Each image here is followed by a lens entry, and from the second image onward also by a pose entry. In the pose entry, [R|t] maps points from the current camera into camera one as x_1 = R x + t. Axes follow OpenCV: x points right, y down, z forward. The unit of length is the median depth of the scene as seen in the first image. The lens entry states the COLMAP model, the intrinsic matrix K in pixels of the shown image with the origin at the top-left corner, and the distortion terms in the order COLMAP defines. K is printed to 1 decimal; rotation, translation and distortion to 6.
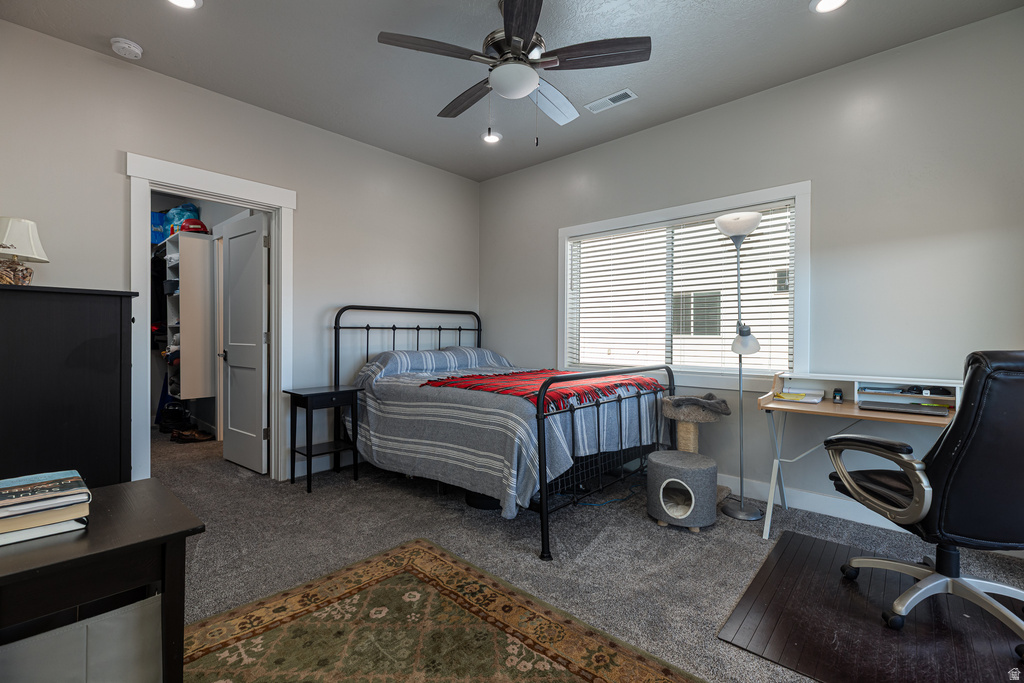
lens RADIAL K [[471.3, 0, 508.1], [0, 471.3, 337.7], [0, 0, 1]] dist [0.000608, 0.000683]
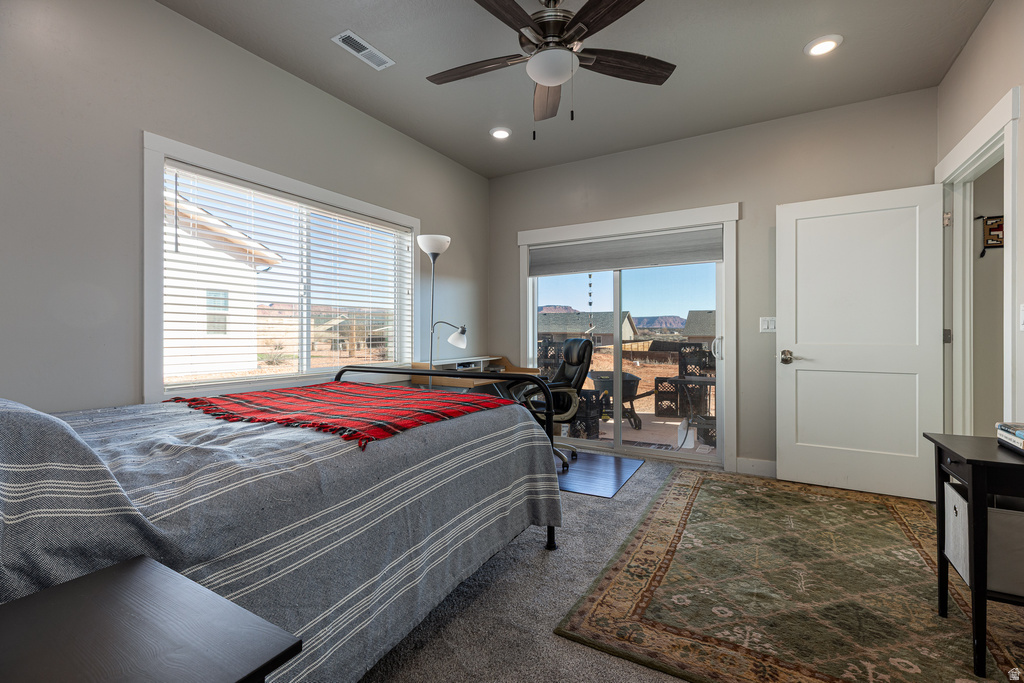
lens RADIAL K [[471.3, 0, 505.7], [0, 471.3, 334.0], [0, 0, 1]] dist [0.000608, 0.000683]
pose [[-0.244768, -0.002716, 0.969578, -0.981679], [0.007856, 0.999958, 0.004784, -0.011483], [-0.969550, 0.008788, -0.244737, 1.464216]]
